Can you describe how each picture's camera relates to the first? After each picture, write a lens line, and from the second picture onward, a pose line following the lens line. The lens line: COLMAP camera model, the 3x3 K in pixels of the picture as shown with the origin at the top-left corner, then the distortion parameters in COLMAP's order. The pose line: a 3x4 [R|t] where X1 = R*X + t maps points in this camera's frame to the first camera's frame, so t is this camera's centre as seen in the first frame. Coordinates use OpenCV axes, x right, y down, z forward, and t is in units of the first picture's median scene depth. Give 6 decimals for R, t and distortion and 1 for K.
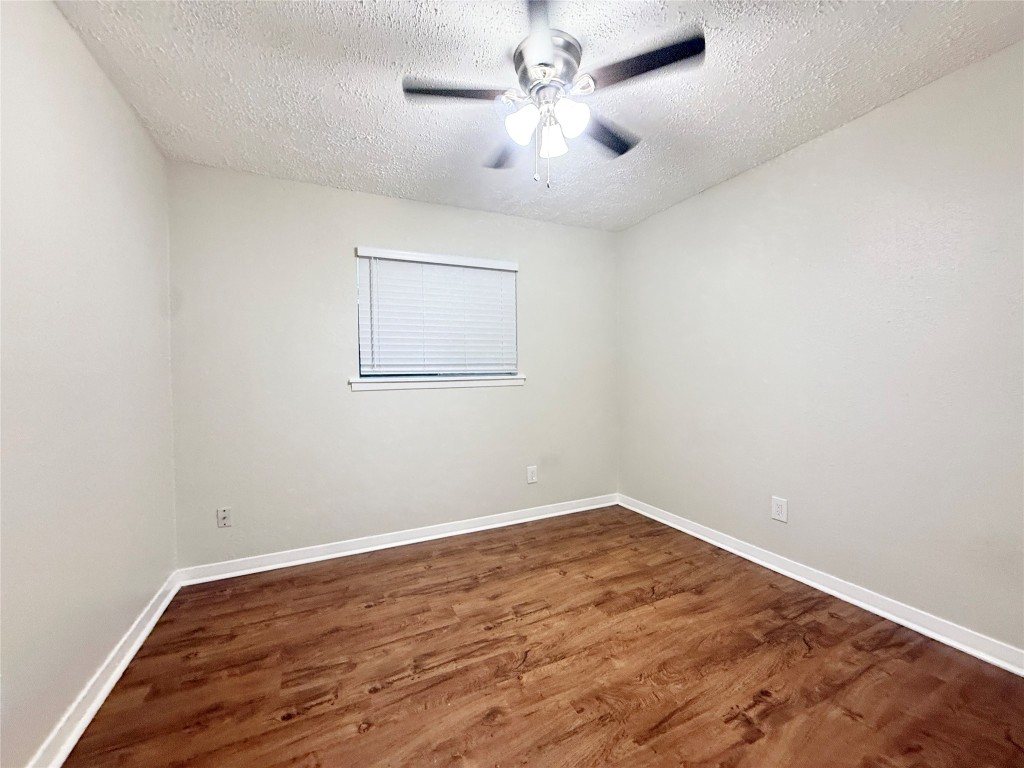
lens RADIAL K [[407.7, 0, 508.1], [0, 407.7, 384.3], [0, 0, 1]] dist [-0.003419, 0.000233]
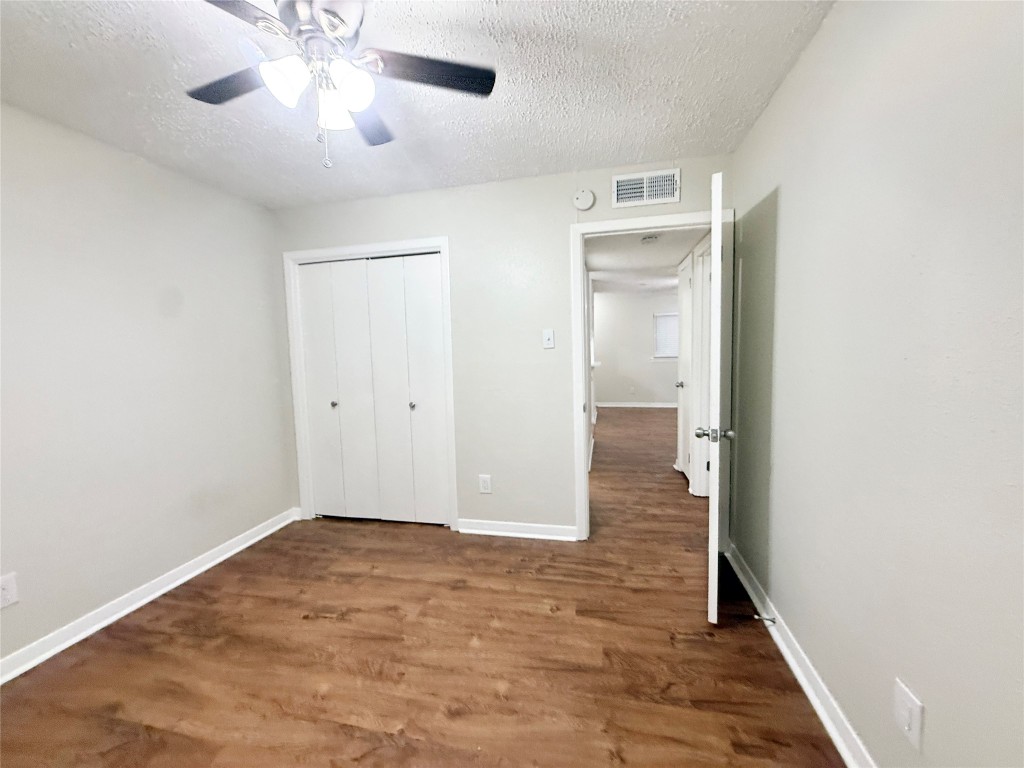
lens RADIAL K [[407.7, 0, 512.3], [0, 407.7, 386.4], [0, 0, 1]] dist [-0.003419, 0.000233]
pose [[-0.788319, -0.023276, 0.614826, -0.683368], [0.059451, 0.991727, 0.113772, -0.116737], [-0.612388, 0.126240, -0.780413, 1.428162]]
